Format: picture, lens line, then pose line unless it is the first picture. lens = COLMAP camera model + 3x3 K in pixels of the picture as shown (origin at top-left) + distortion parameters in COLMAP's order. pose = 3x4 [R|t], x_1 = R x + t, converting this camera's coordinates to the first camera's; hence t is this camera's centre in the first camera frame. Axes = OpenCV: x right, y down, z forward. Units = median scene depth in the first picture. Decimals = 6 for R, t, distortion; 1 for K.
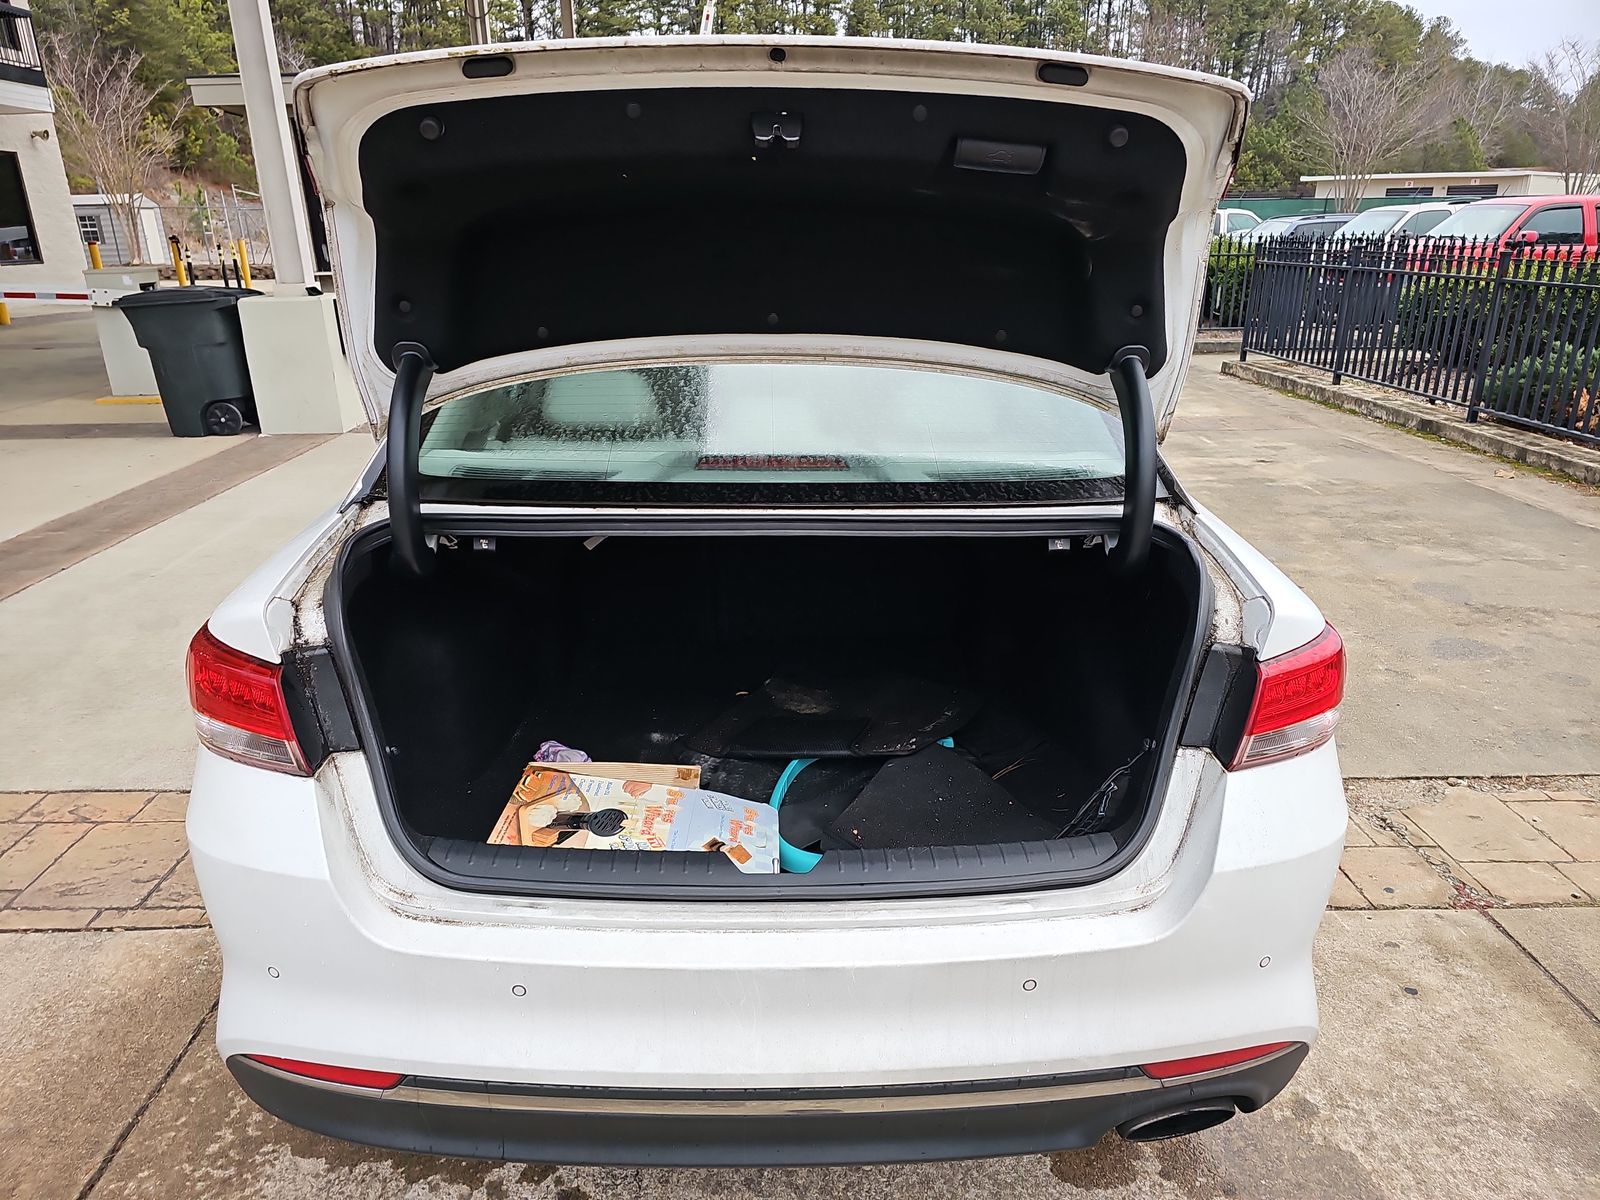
lens RADIAL K [[1050.5, 0, 802.3], [0, 1050.5, 607.6], [0, 0, 1]] dist [0.051177, -0.040946]
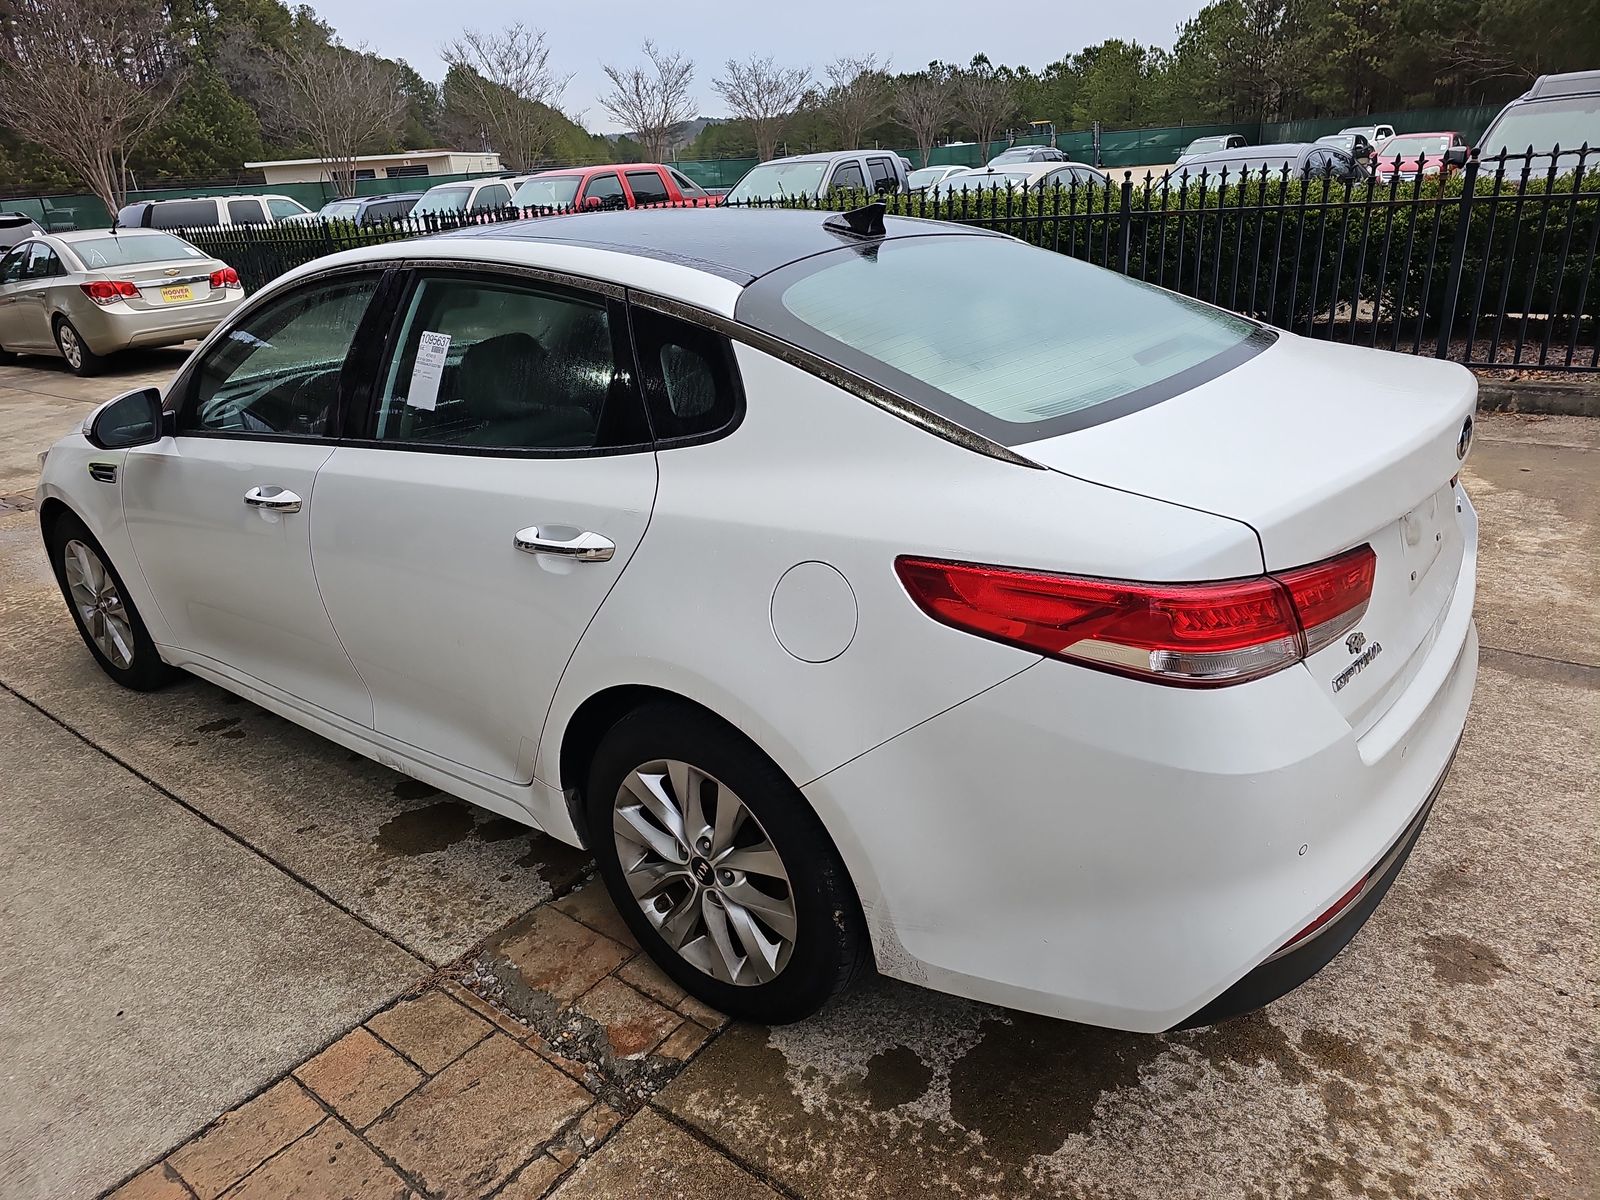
lens RADIAL K [[1050.5, 0, 802.3], [0, 1050.5, 607.6], [0, 0, 1]] dist [0.051177, -0.040946]
pose [[0.634084, -0.333736, 0.697537, -0.608180], [0.325869, 0.933383, 0.150351, -0.089413], [-0.701247, 0.131970, 0.700598, 0.226663]]
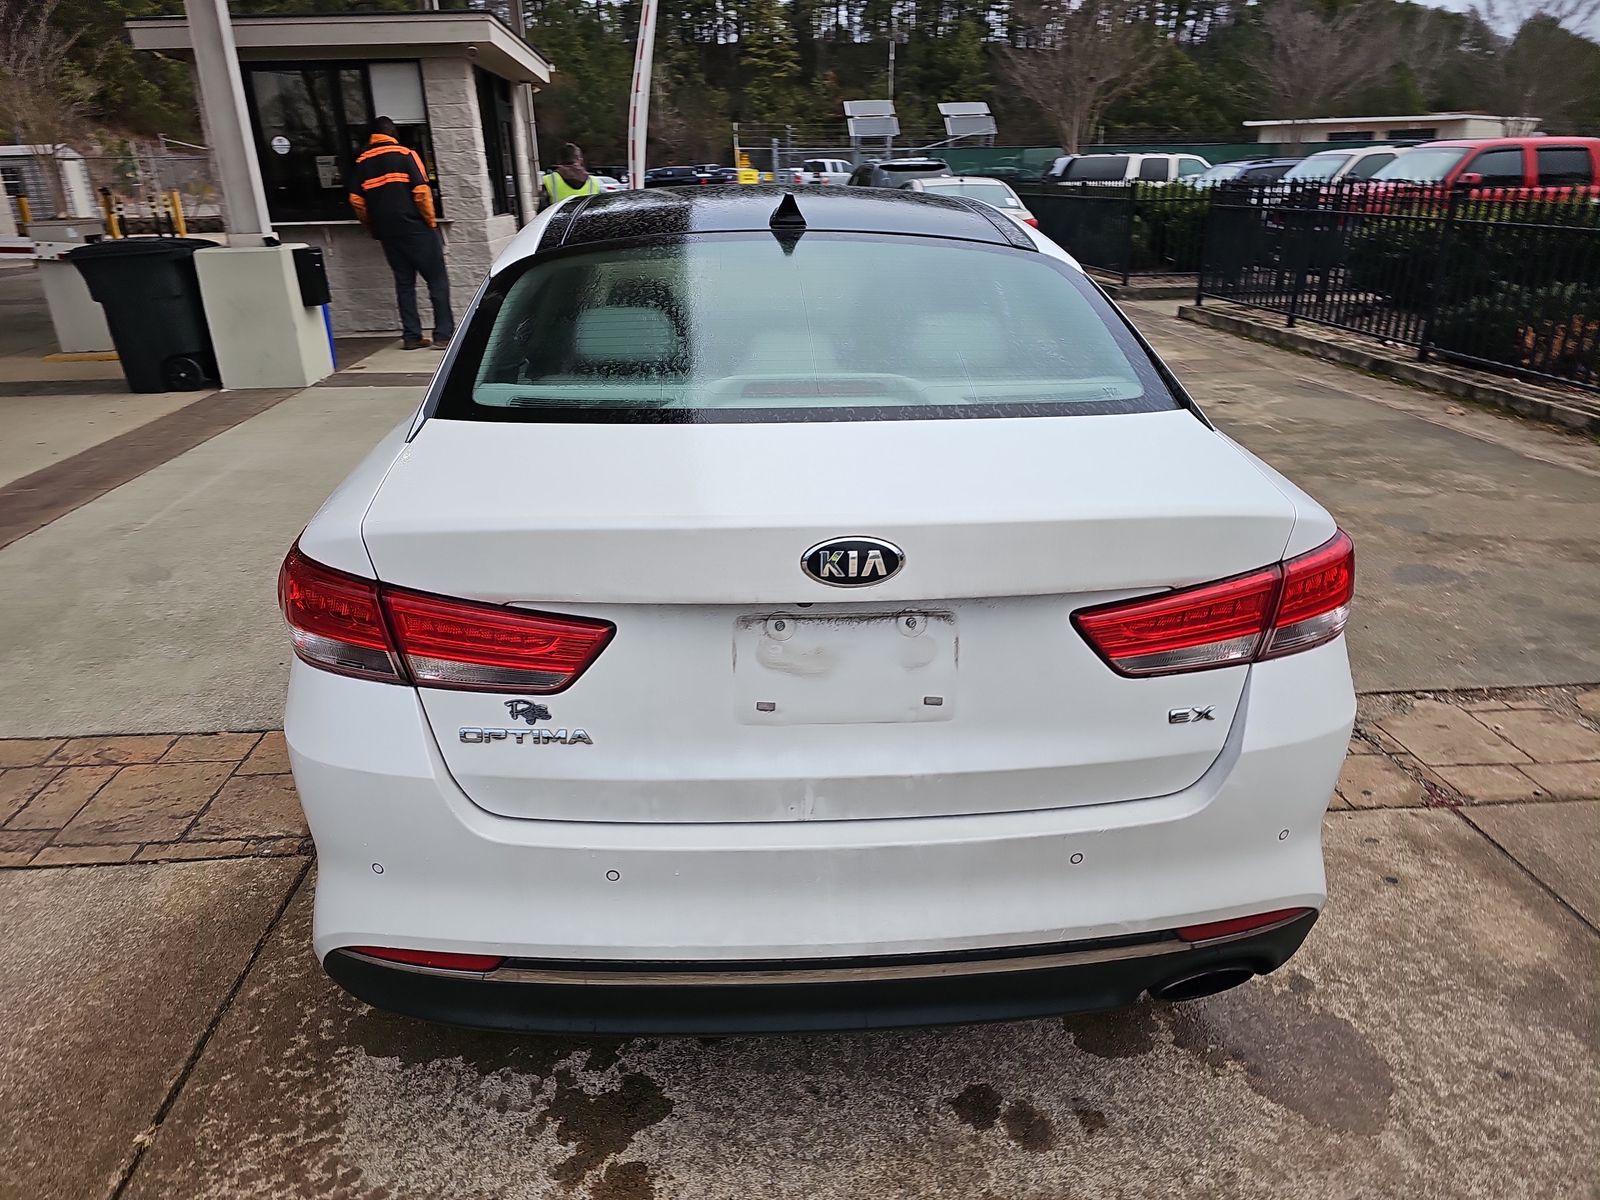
lens RADIAL K [[1051.4, 0, 791.7], [0, 1051.4, 604.3], [0, 0, 1]] dist [0.055572, -0.043847]
pose [[0.999132, -0.021008, 0.035978, -0.045679], [0.019610, 0.999055, 0.038777, 0.017441], [-0.036759, -0.038037, 0.998600, -0.031043]]
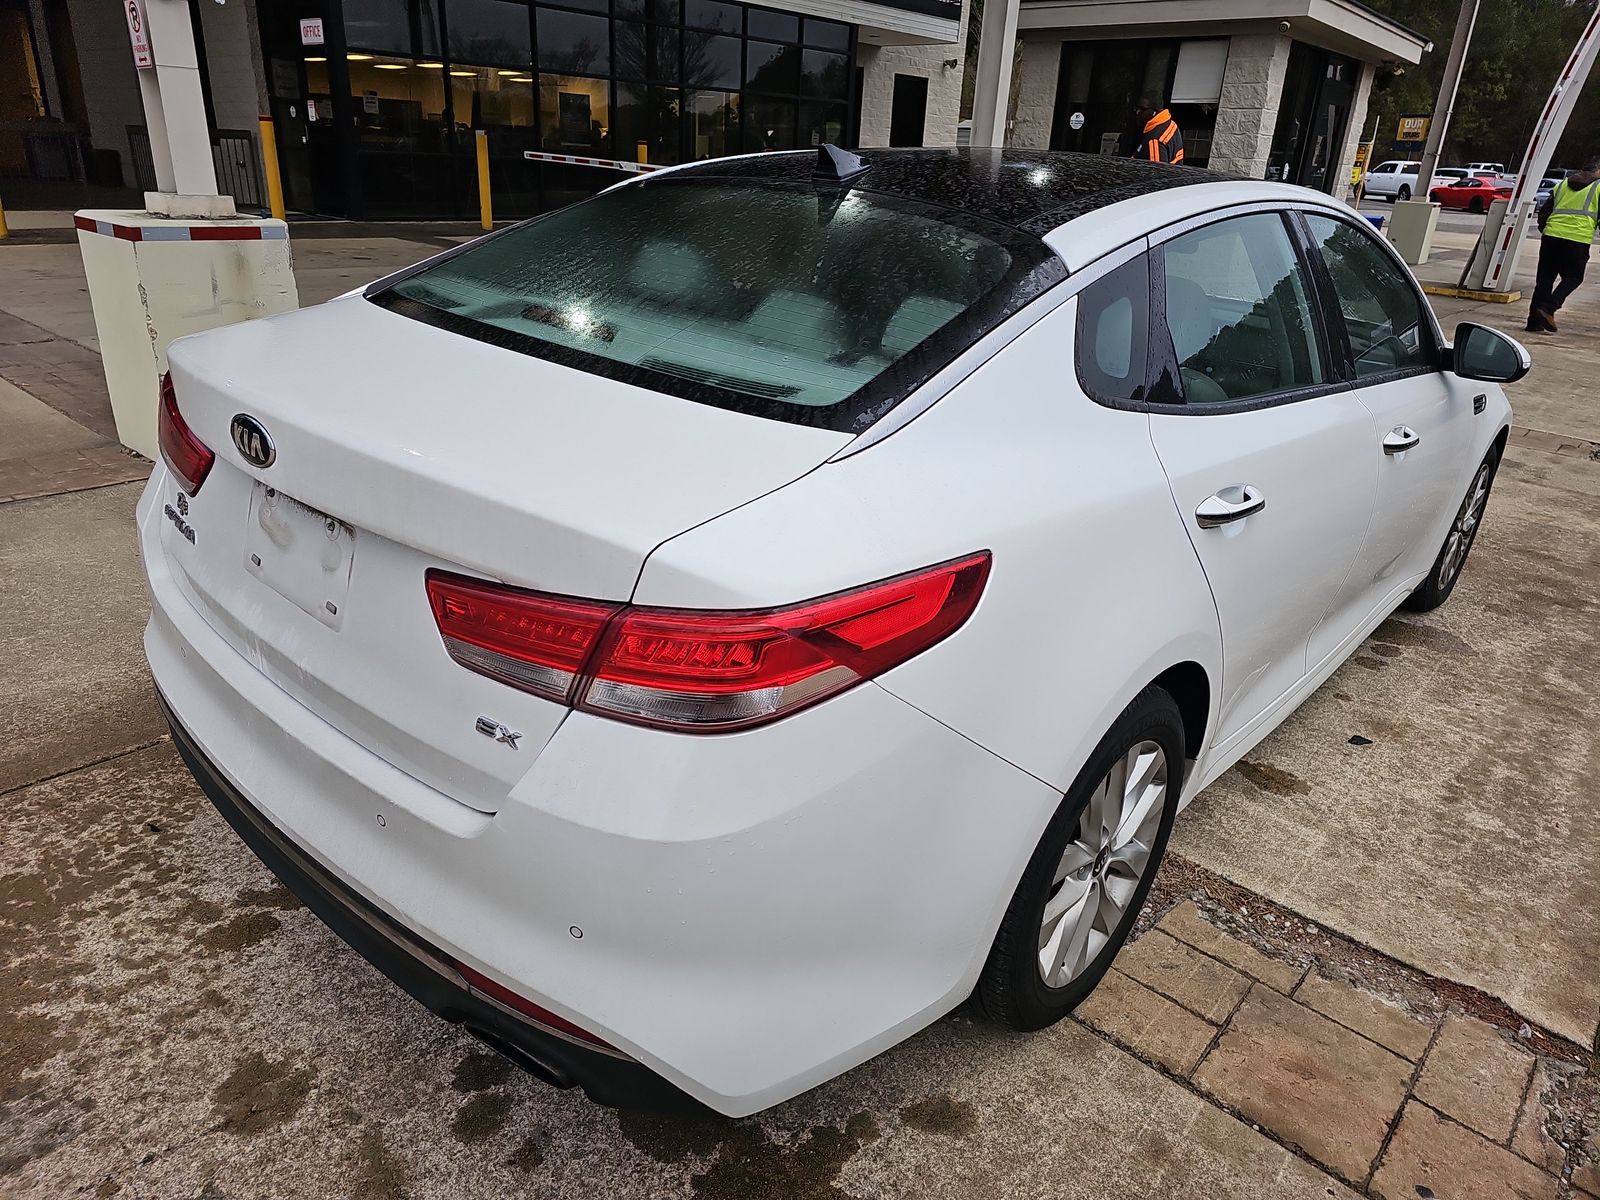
lens RADIAL K [[1063.1, 0, 800.0], [0, 1063.1, 600.0], [0, 0, 1]] dist [0.048279, -0.041262]
pose [[0.723374, 0.316085, -0.613856, 0.431157], [-0.291671, 0.945729, 0.143264, -0.047810], [0.625825, 0.075411, 0.776309, 0.165799]]
